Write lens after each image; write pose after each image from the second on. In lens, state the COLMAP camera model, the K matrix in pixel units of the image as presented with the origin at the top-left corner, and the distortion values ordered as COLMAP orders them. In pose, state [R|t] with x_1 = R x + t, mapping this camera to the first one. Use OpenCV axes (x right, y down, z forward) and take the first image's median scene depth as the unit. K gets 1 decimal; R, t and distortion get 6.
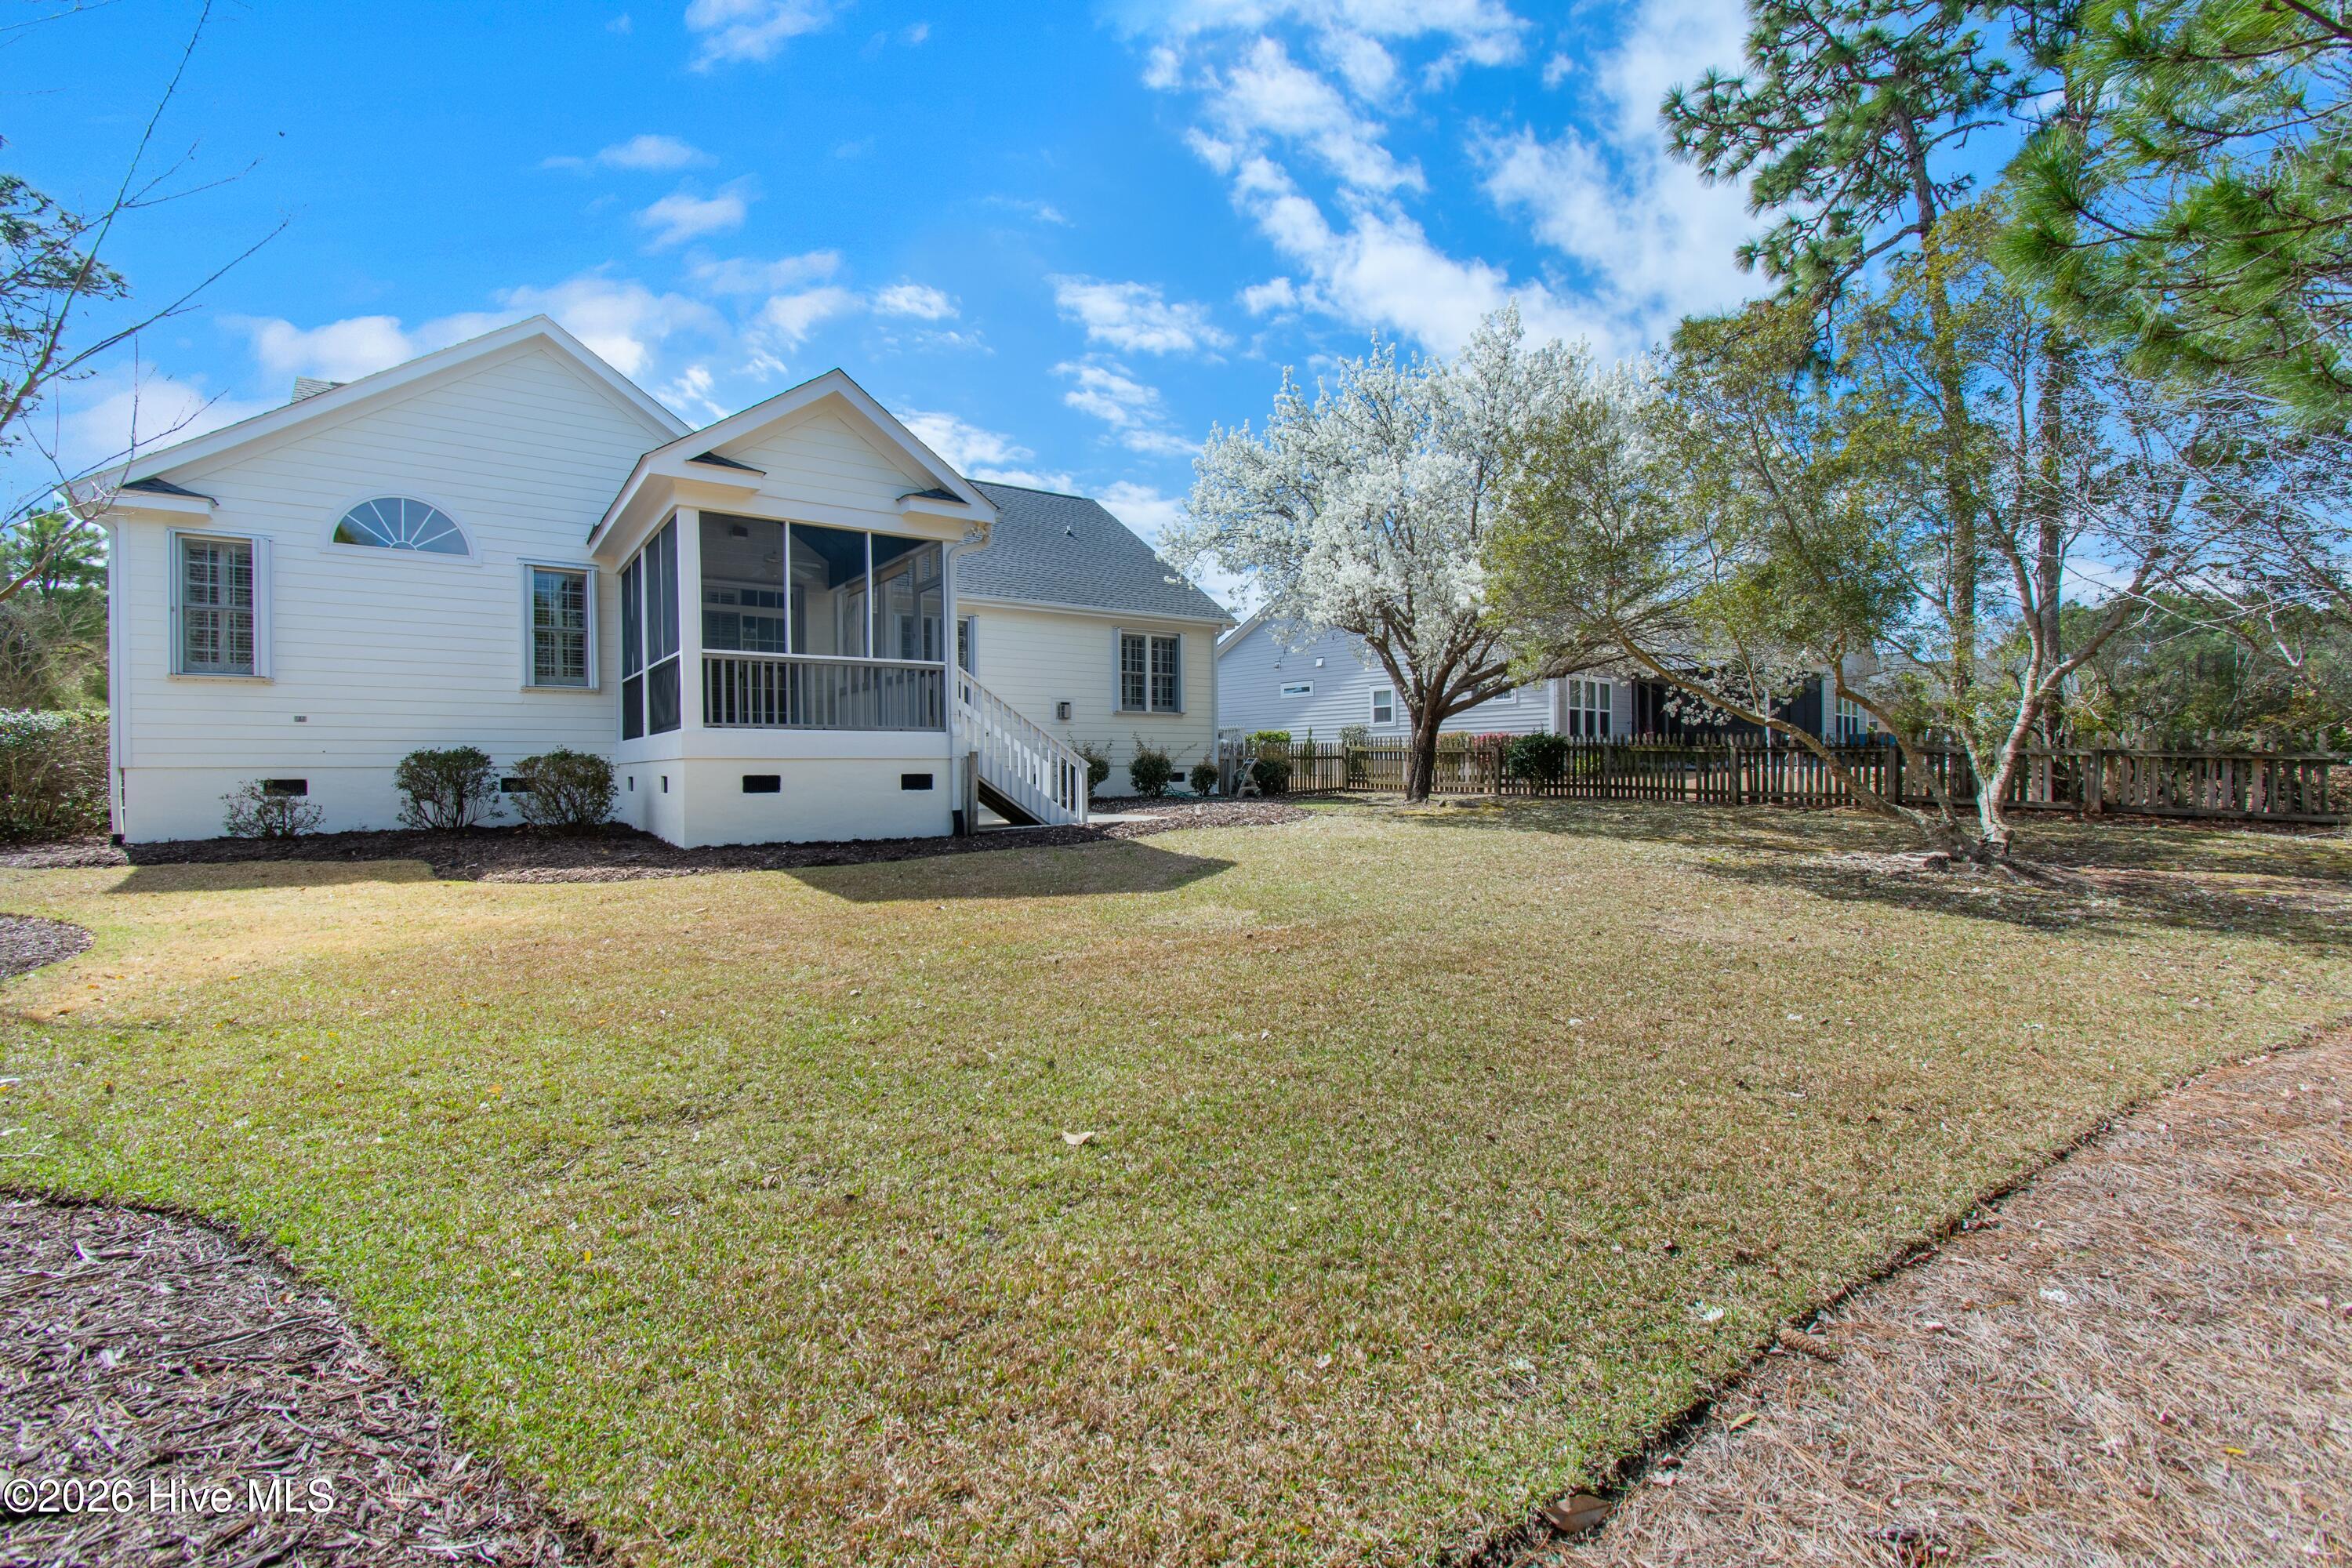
lens RADIAL K [[1040.5, 0, 1170.5], [0, 1040.5, 776.0], [0, 0, 1]] dist [0.003290, -0.000232]
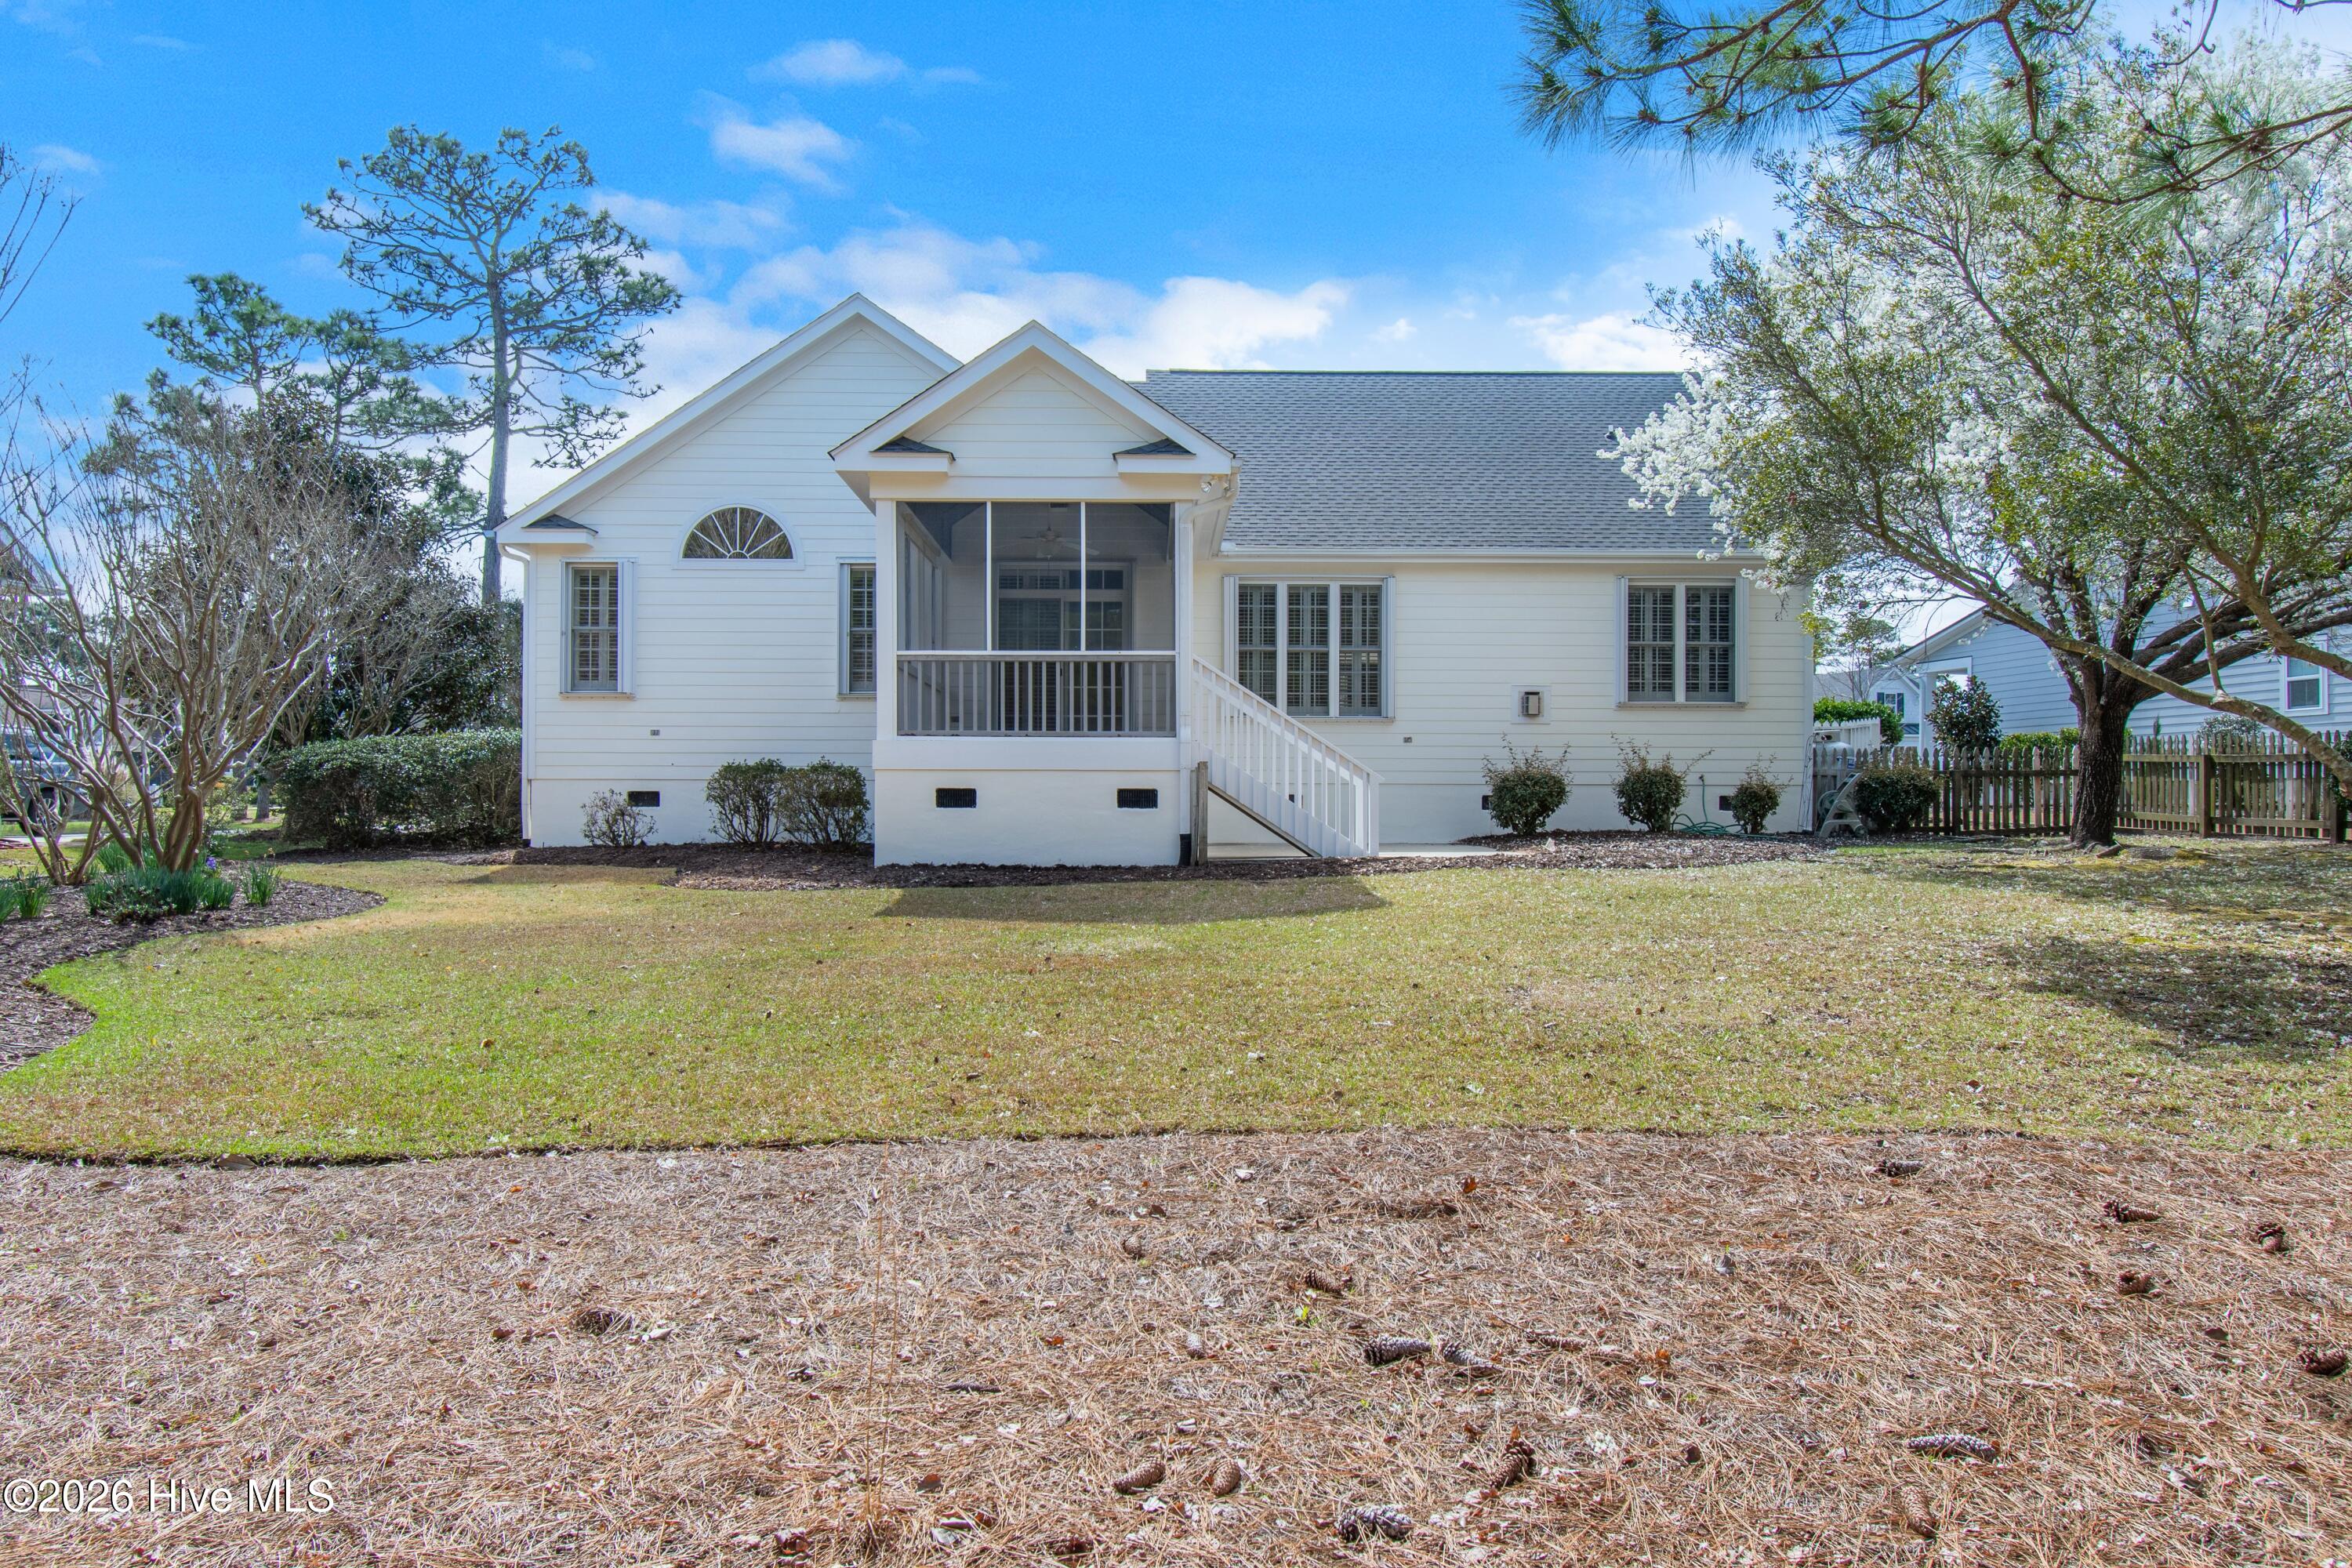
lens RADIAL K [[1685.7, 0, 1178.4], [0, 1685.7, 789.1], [0, 0, 1]] dist [0.002958, -0.000398]
pose [[0.826126, 0.003679, -0.563473, 0.522193], [-0.010867, 0.999897, -0.009405, 0.010241], [0.563380, 0.013893, 0.826081, -0.078594]]
